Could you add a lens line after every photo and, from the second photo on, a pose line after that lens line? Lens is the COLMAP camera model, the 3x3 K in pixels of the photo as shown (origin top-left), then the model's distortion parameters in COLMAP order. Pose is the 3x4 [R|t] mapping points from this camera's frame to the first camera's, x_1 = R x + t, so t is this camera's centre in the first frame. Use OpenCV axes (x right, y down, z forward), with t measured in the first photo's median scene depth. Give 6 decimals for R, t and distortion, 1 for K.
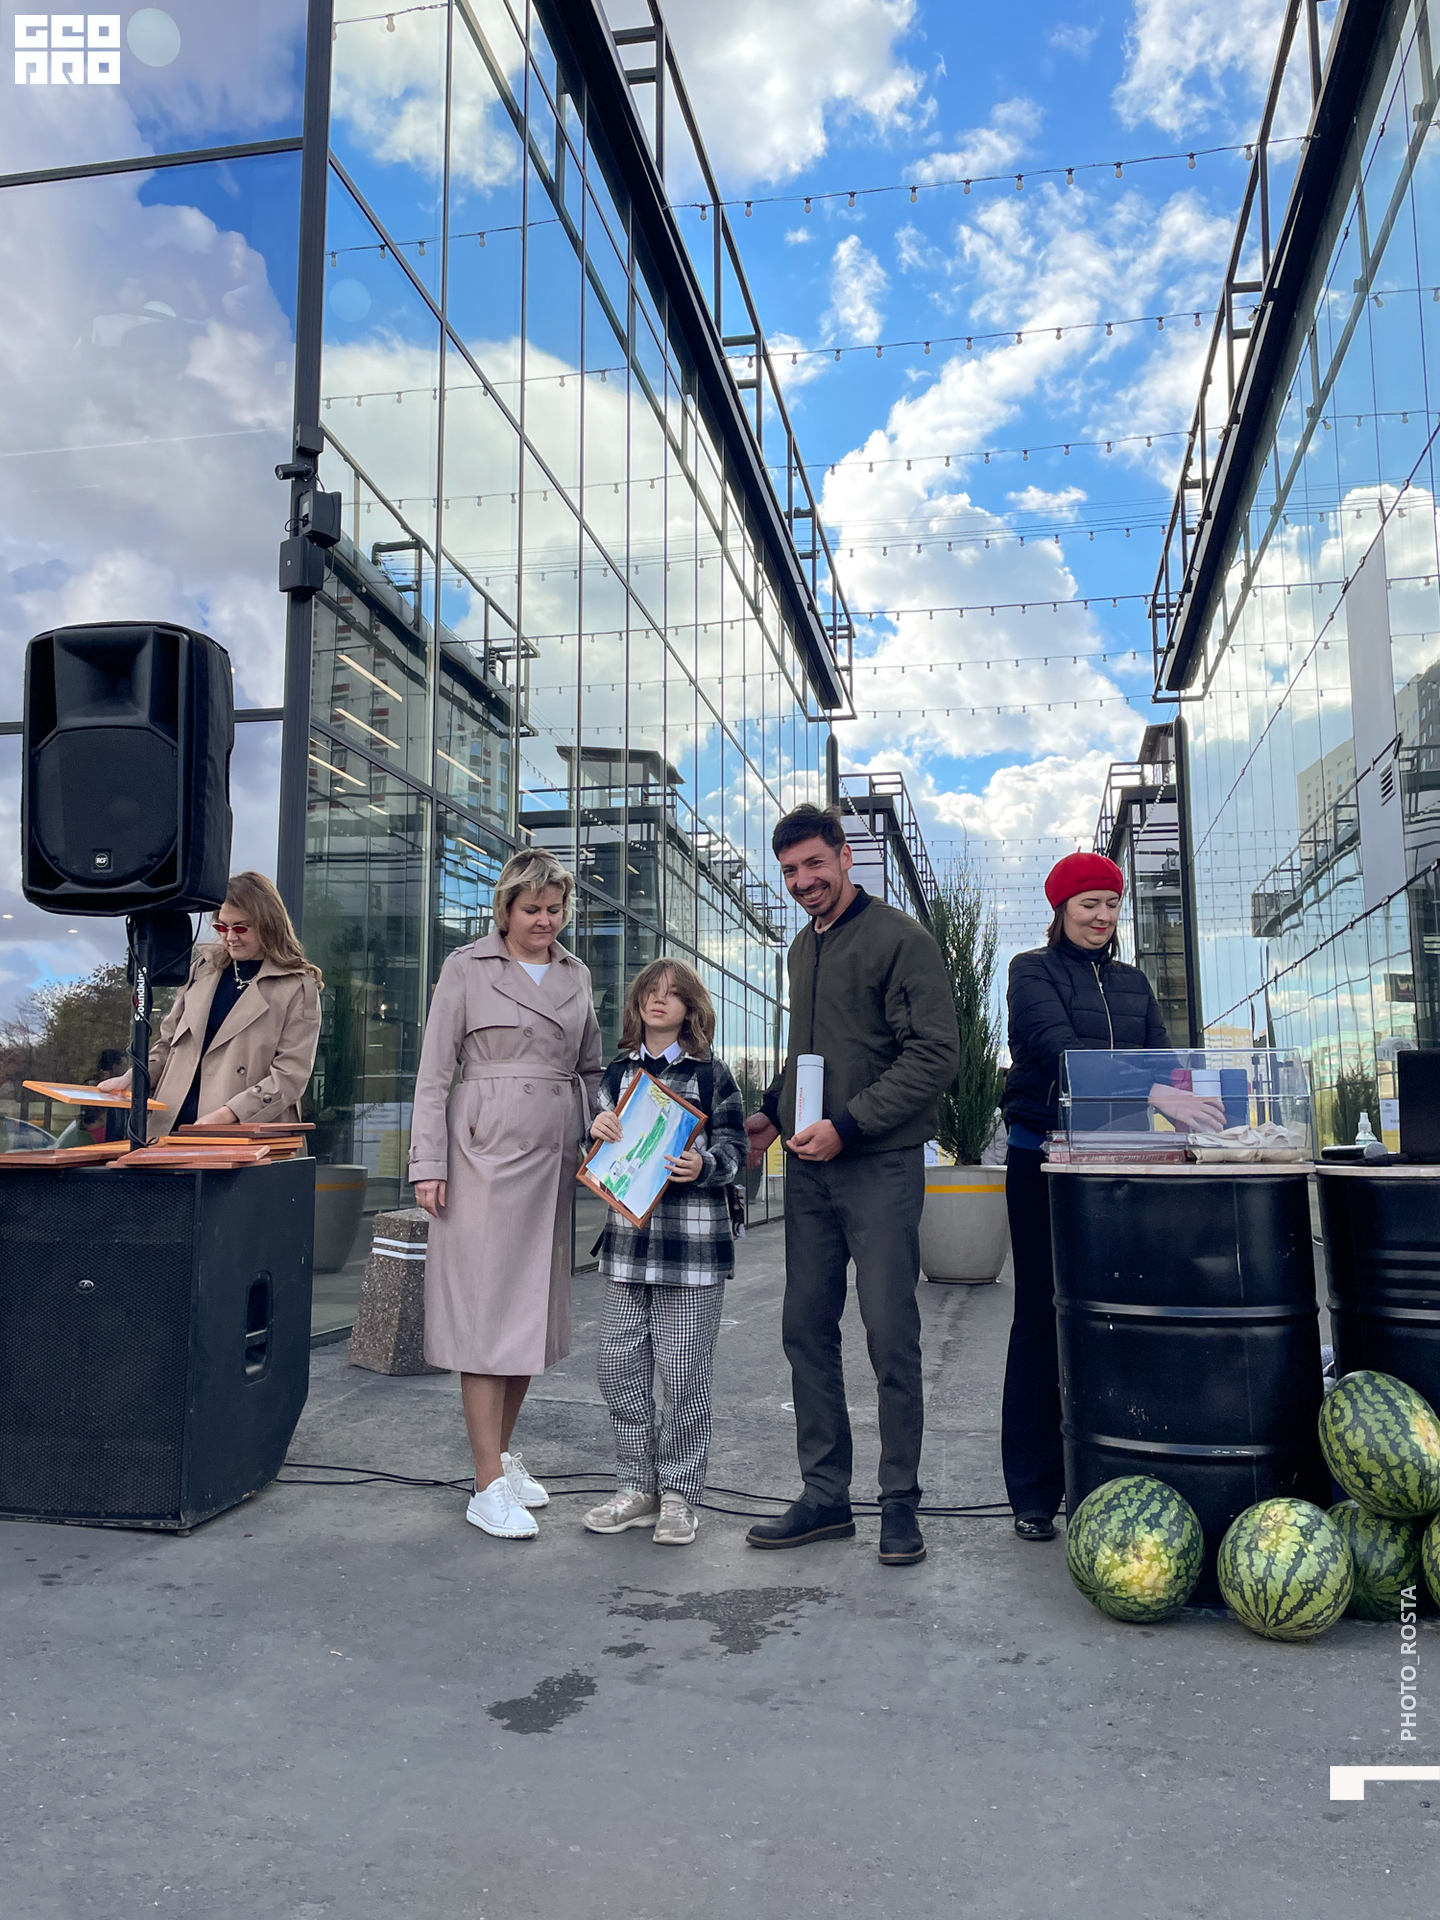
lens RADIAL K [[1610.5, 0, 667.6], [0, 1610.5, 881.7], [0, 0, 1]] dist [0.091147, -0.108967]
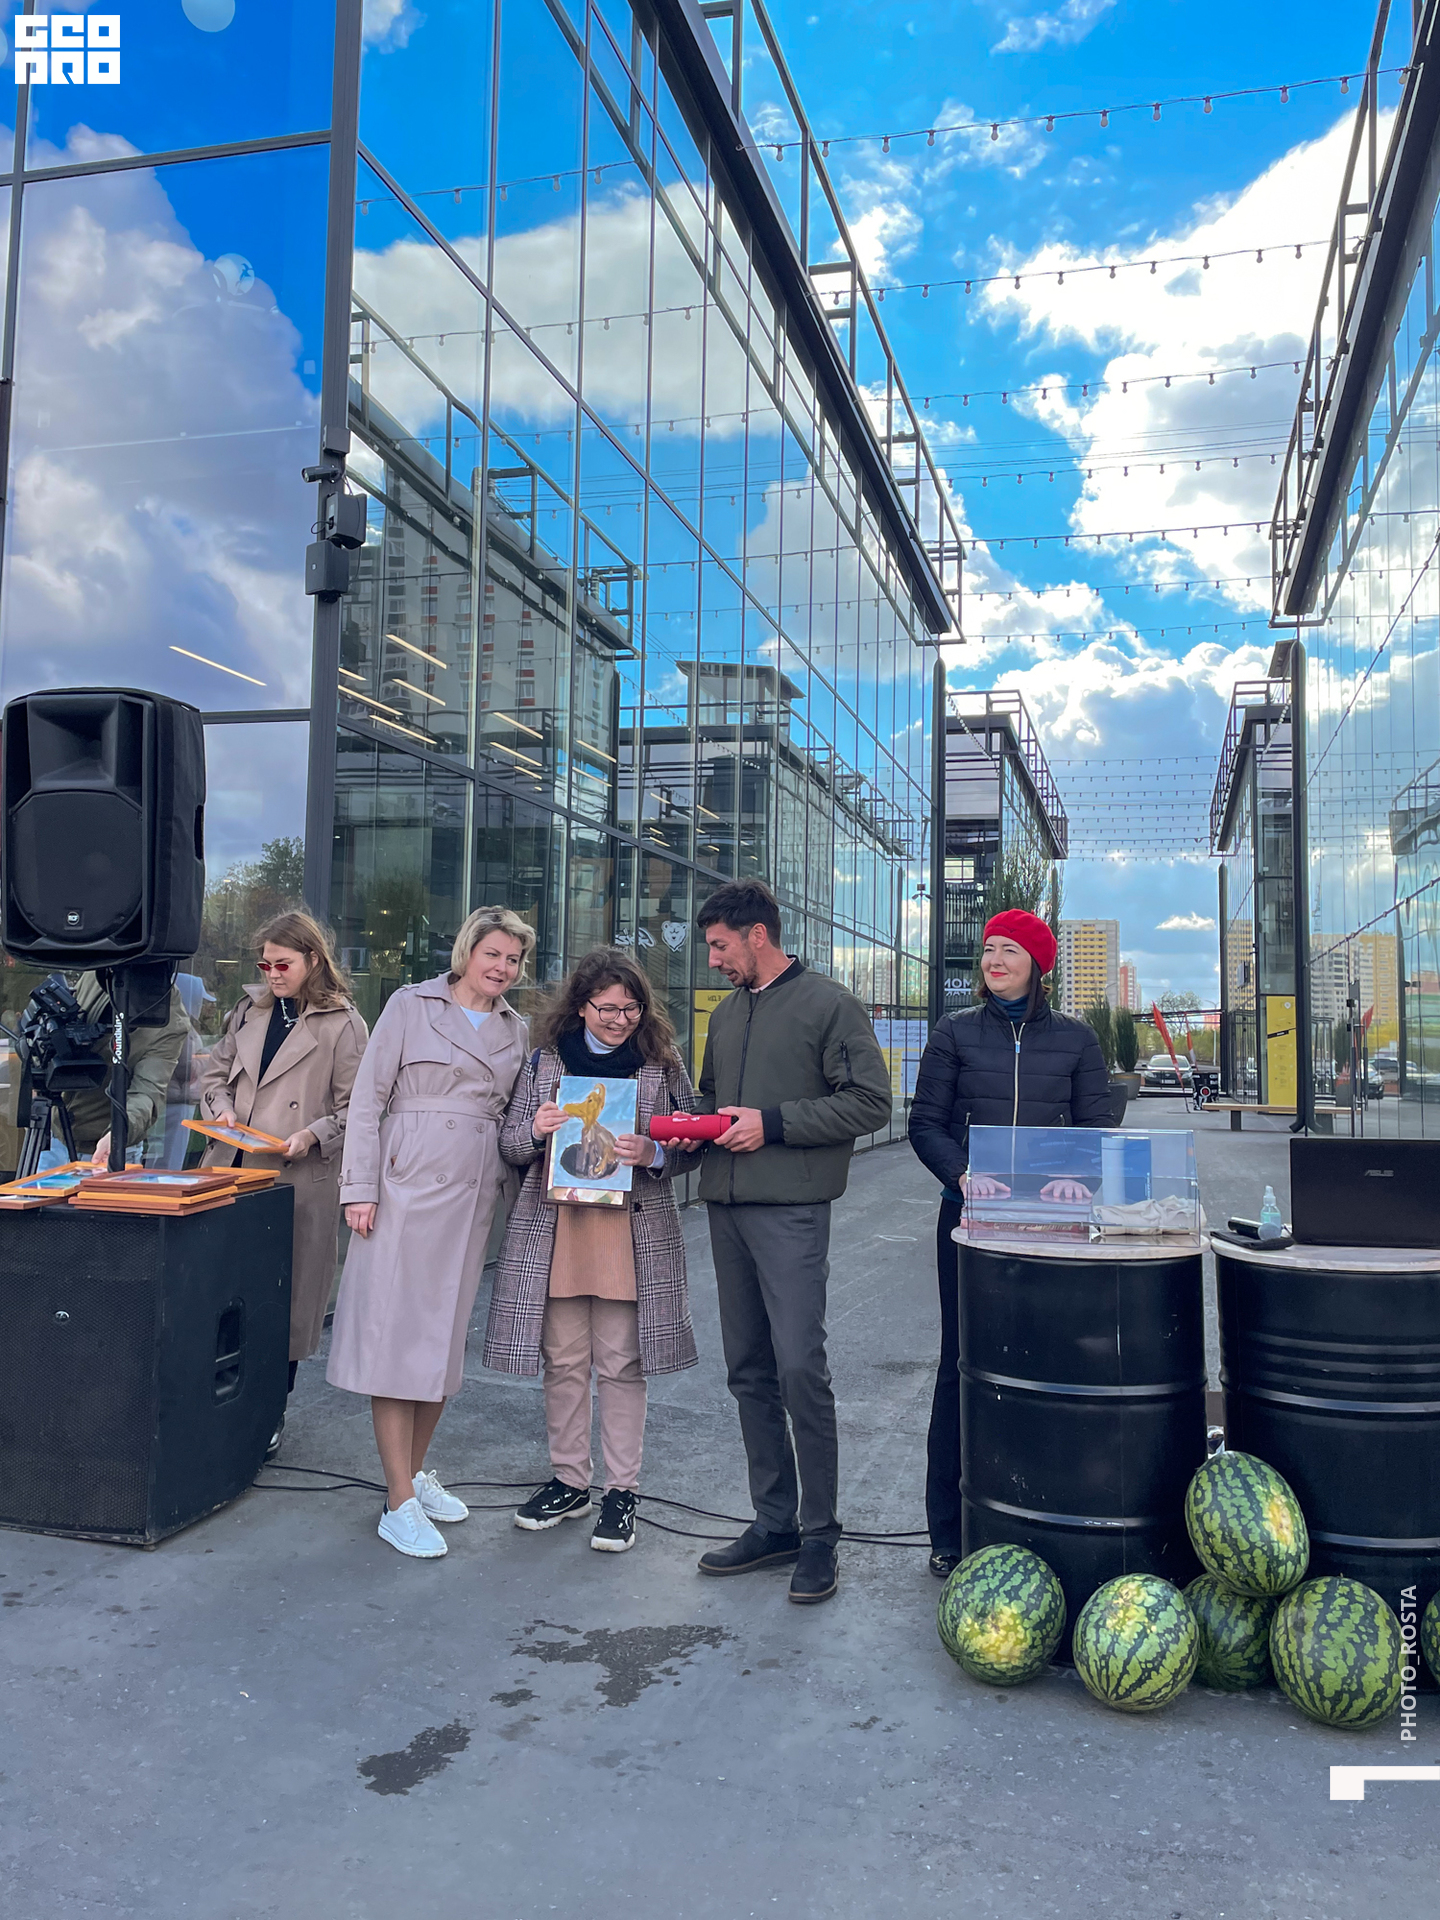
lens RADIAL K [[1612.2, 0, 713.7], [0, 1612.2, 883.8], [0, 0, 1]] dist [0.087687, -0.105277]
pose [[0.998445, 0.011550, -0.054532, 0.128166], [-0.008015, 0.997879, 0.064594, -0.110498], [0.055162, -0.064056, 0.996421, -0.029815]]
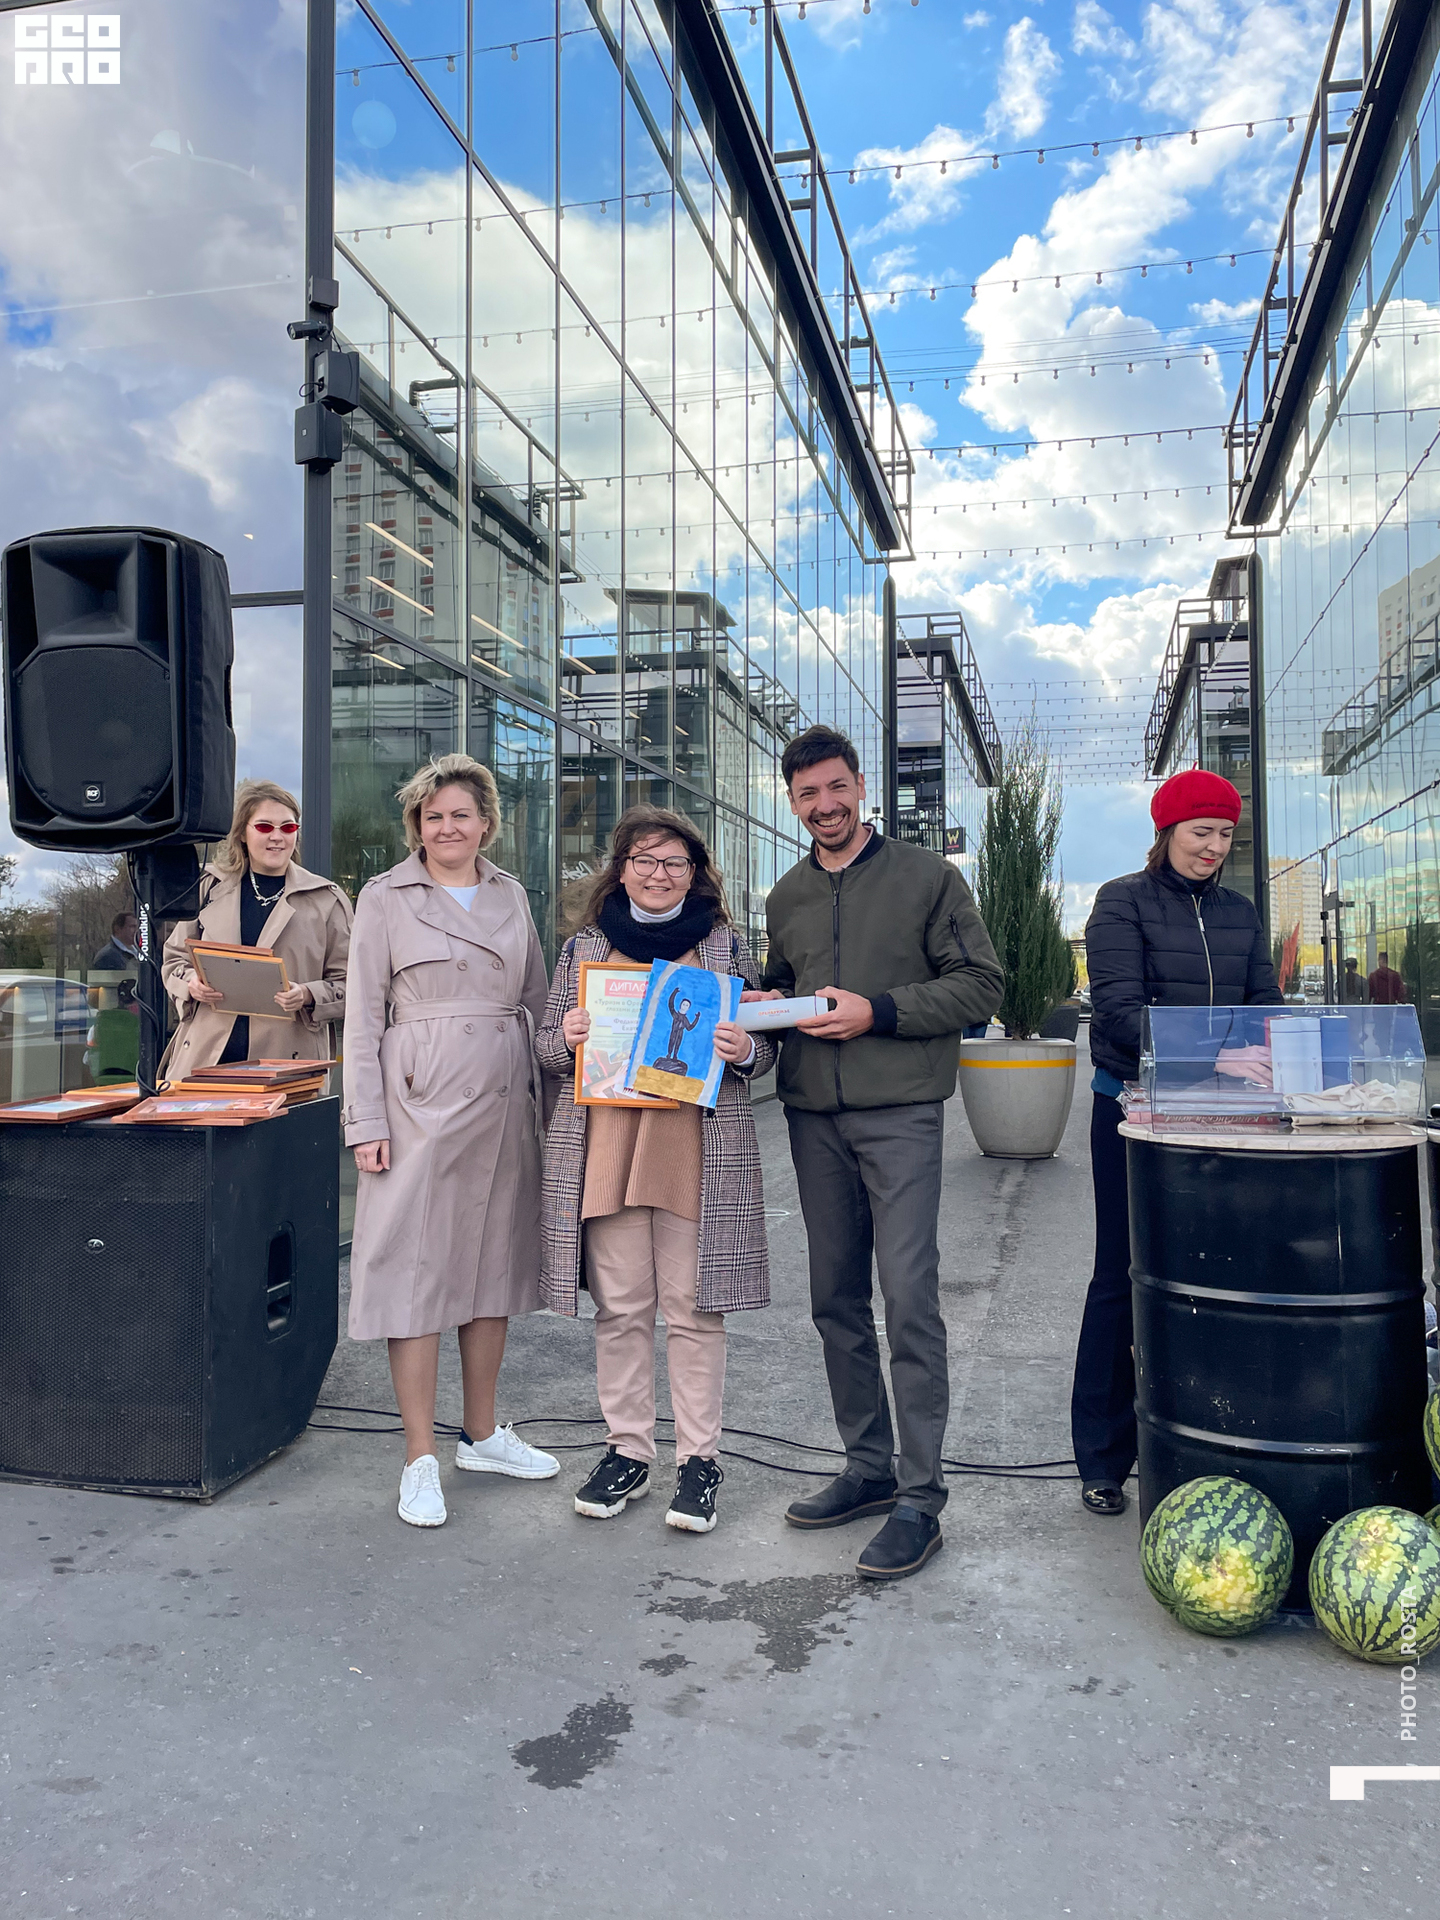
lens RADIAL K [[1610.5, 0, 667.6], [0, 1610.5, 881.7], [0, 0, 1]] dist [0.091147, -0.108967]
pose [[0.999417, -0.004945, -0.033784, 0.007806], [0.008318, 0.994909, 0.100438, -0.054711], [0.033115, -0.100660, 0.994370, 0.093783]]
